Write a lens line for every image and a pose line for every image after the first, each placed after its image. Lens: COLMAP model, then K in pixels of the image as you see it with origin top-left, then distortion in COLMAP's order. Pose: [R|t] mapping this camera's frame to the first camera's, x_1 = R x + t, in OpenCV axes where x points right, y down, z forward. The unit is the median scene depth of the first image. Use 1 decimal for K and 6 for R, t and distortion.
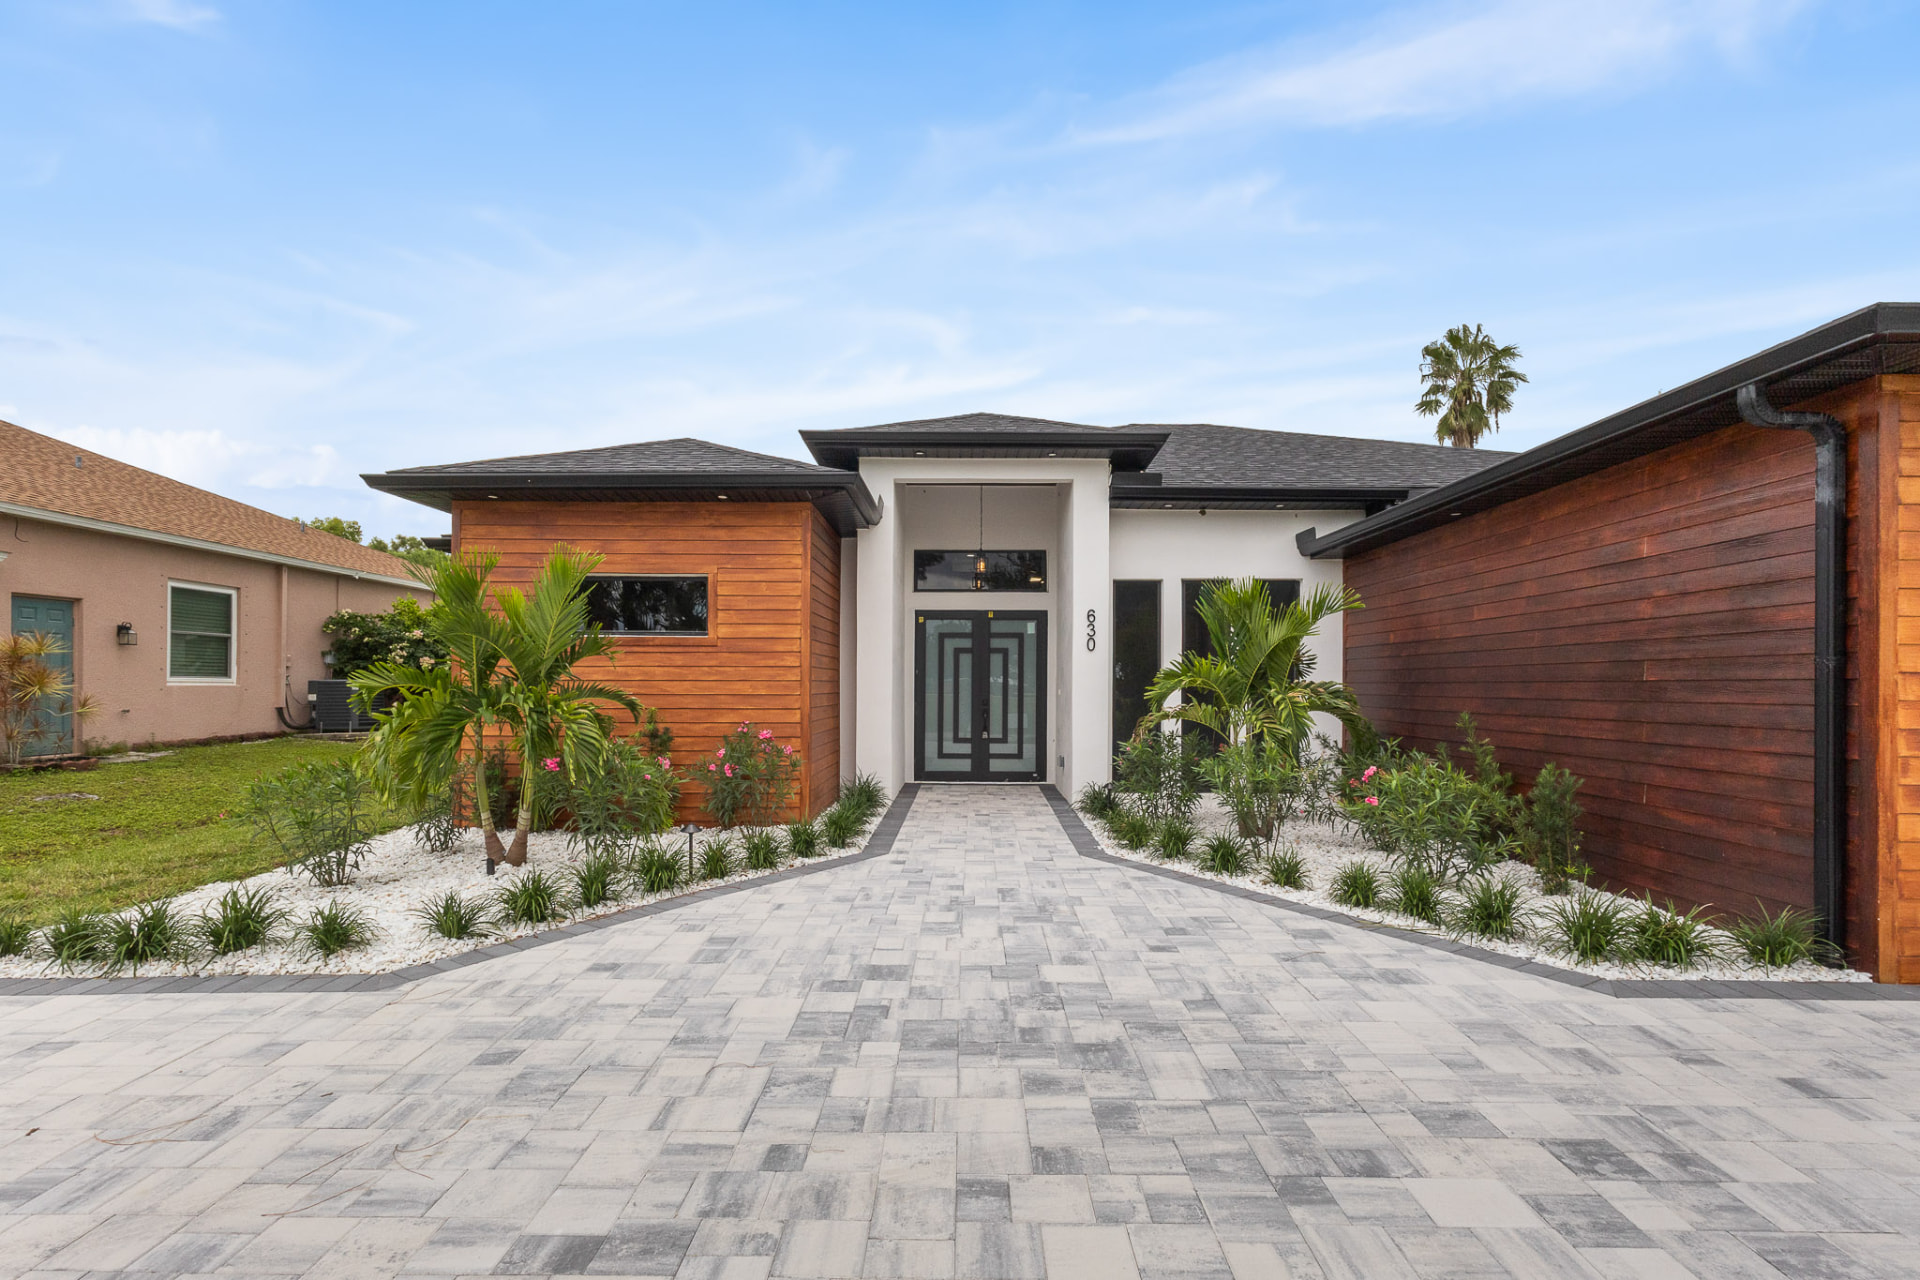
lens RADIAL K [[898.9, 0, 959.1], [0, 898.9, 641.6], [0, 0, 1]] dist [0.004812, 0.001228]
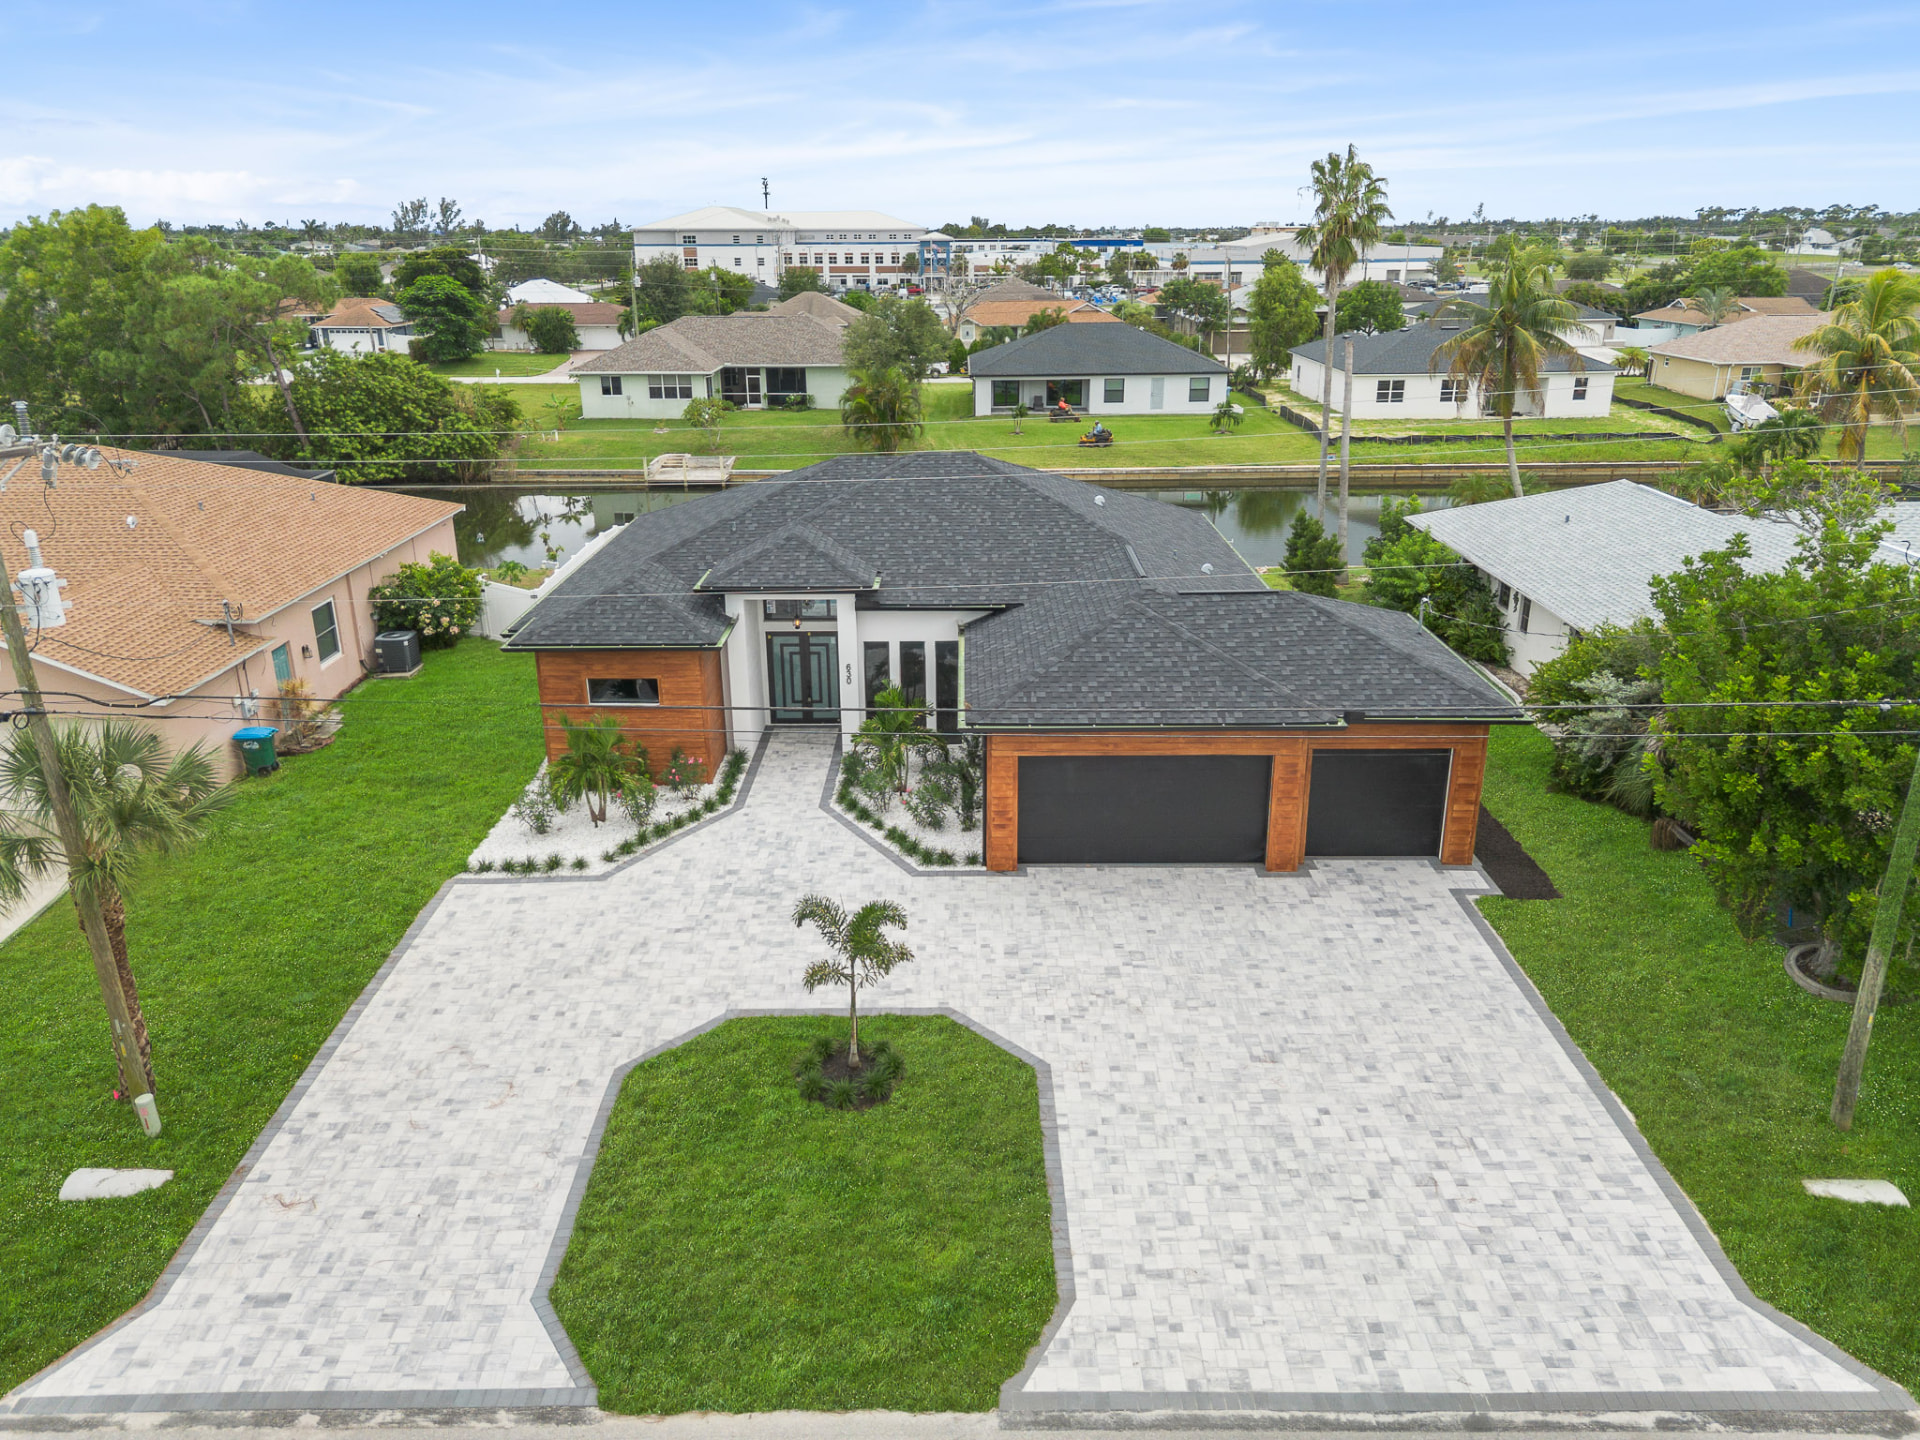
lens RADIAL K [[1343.0, 0, 959.9], [0, 1343.0, 668.7], [0, 0, 1]] dist [0.082147, -0.052560]
pose [[0.999852, -0.016307, 0.005442, 0.435811], [0.013383, 0.937039, 0.348967, -1.219111], [-0.010790, -0.348843, 0.937119, -2.045976]]
